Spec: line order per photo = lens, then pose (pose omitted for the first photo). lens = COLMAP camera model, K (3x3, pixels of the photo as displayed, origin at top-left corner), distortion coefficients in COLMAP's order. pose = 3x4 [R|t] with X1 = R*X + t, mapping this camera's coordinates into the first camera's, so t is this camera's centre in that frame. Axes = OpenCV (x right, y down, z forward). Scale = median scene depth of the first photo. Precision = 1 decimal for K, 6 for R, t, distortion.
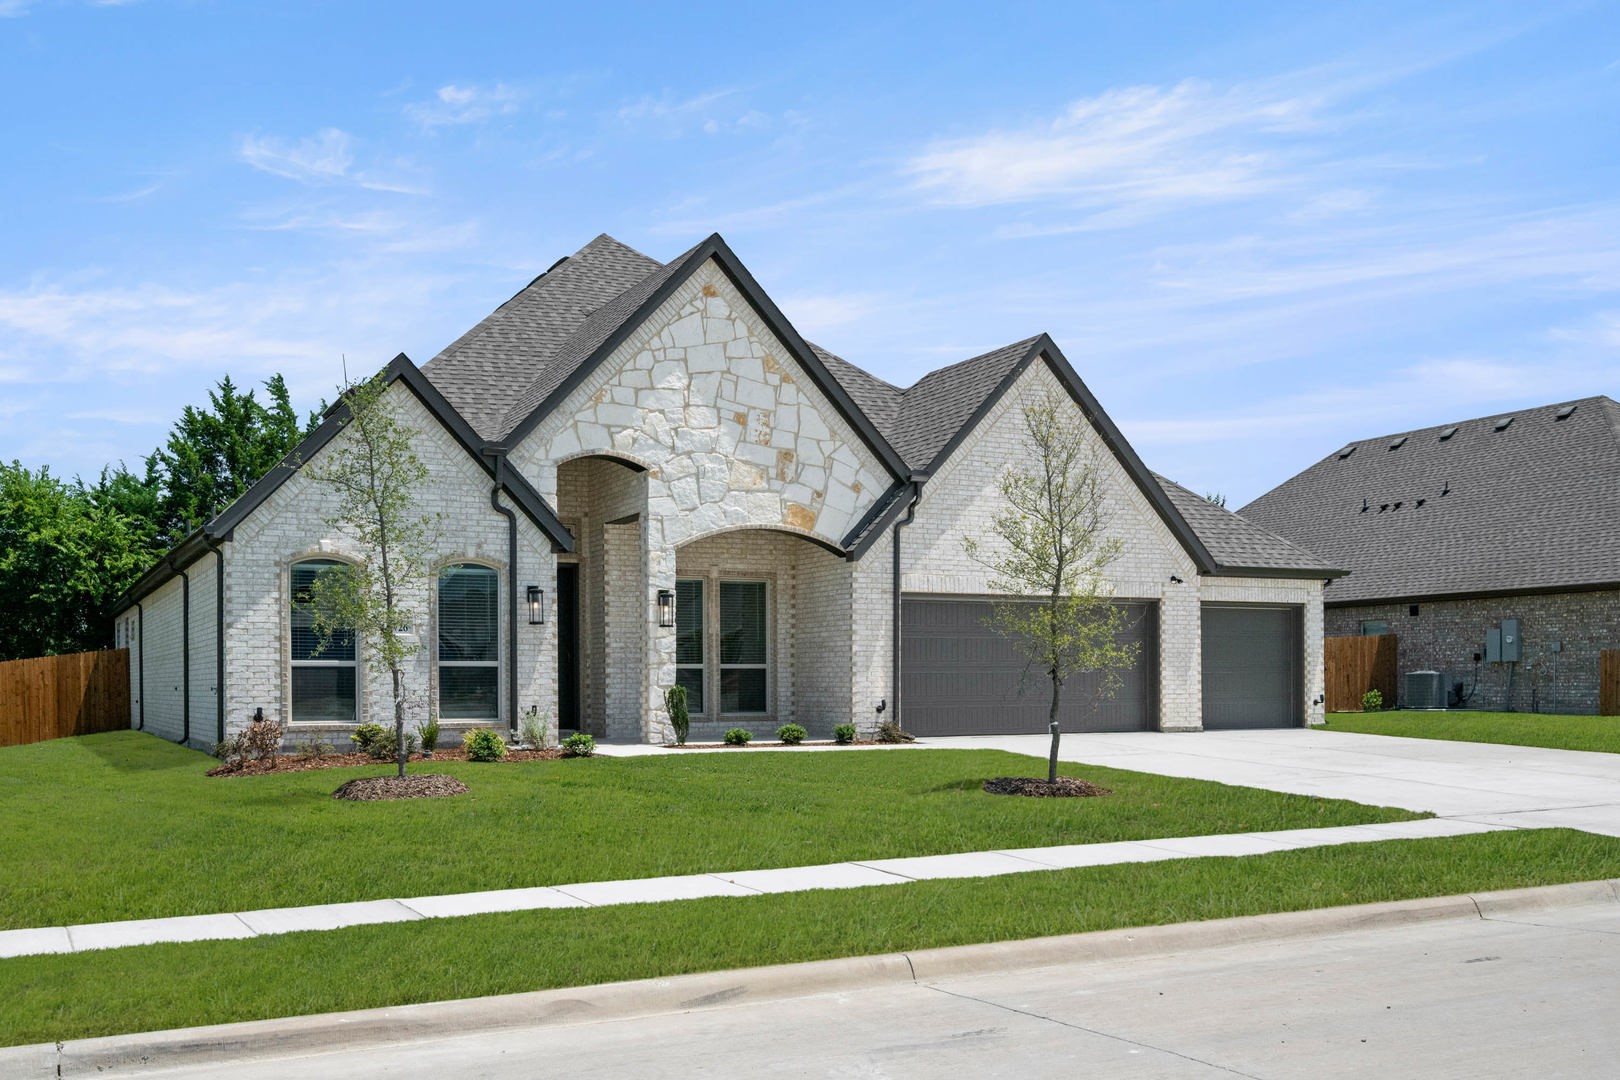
lens RADIAL K [[1092.2, 0, 809.4], [0, 1092.2, 530.8], [0, 0, 1]] dist [-0.001196, 0.006376]
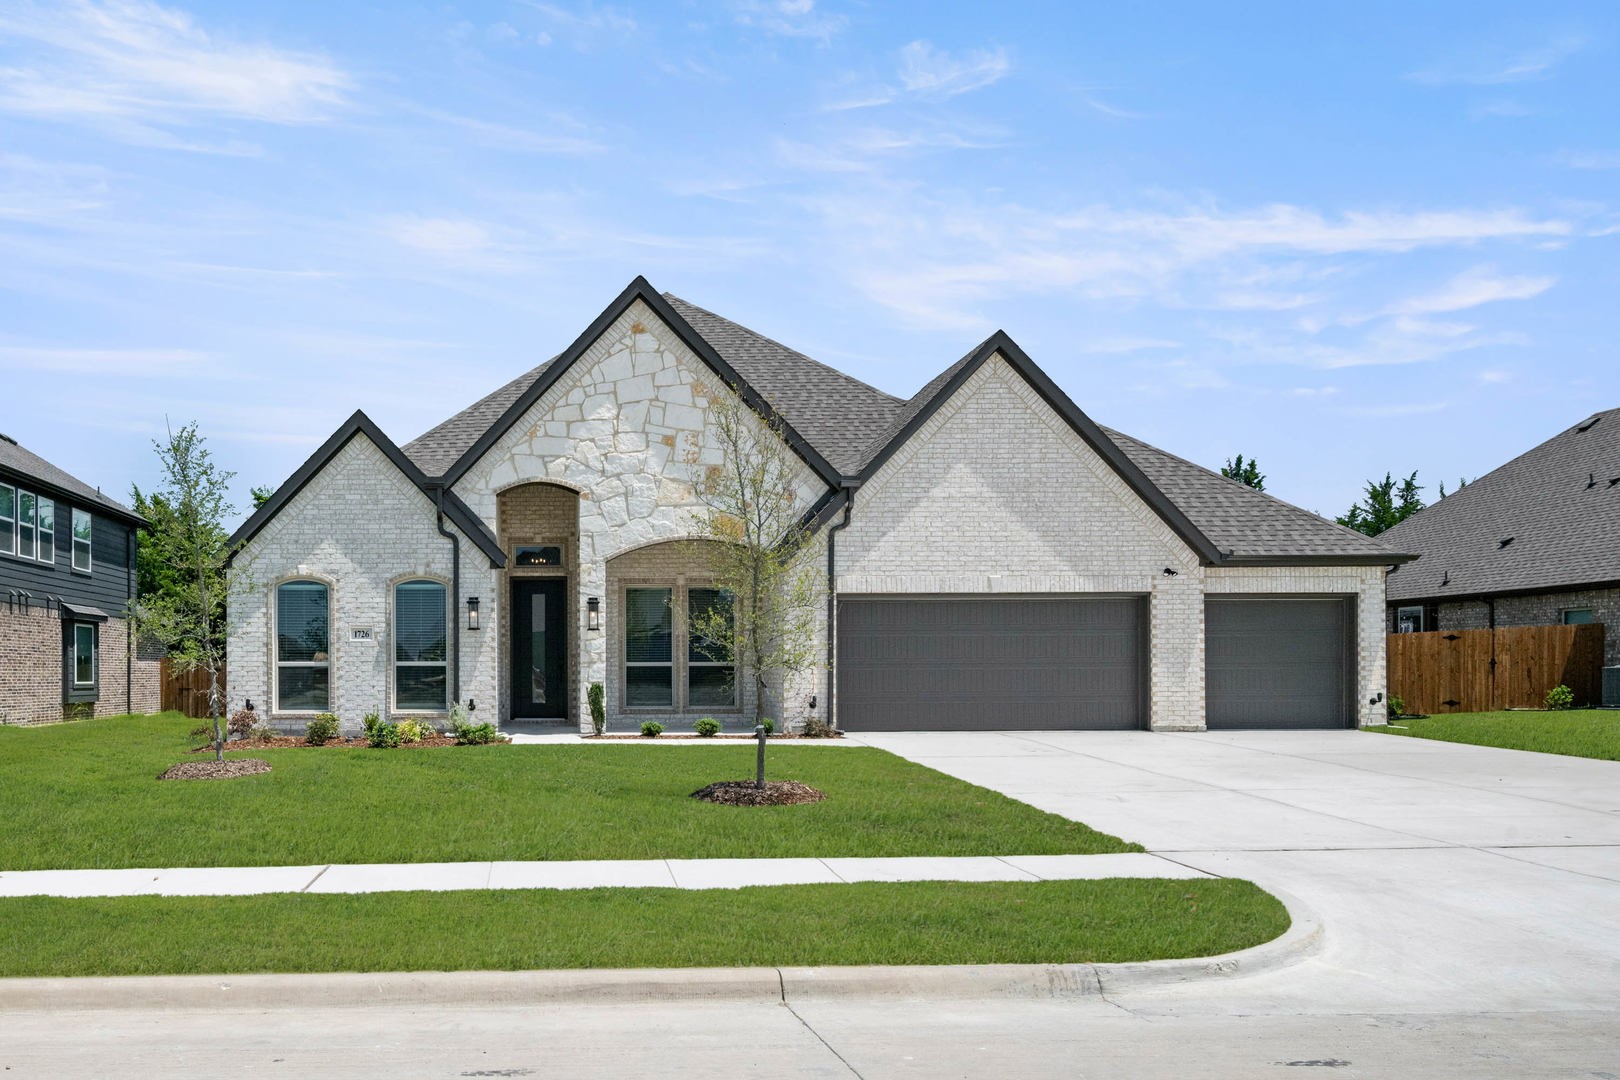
lens RADIAL K [[913.0, 0, 810.2], [0, 913.0, 553.5], [0, 0, 1]] dist [-0.001082, -0.000152]
pose [[0.941626, -0.041674, -0.334071, 0.375045], [0.044919, 0.998989, 0.001992, 0.015899], [0.333650, -0.016882, 0.942546, 0.175748]]
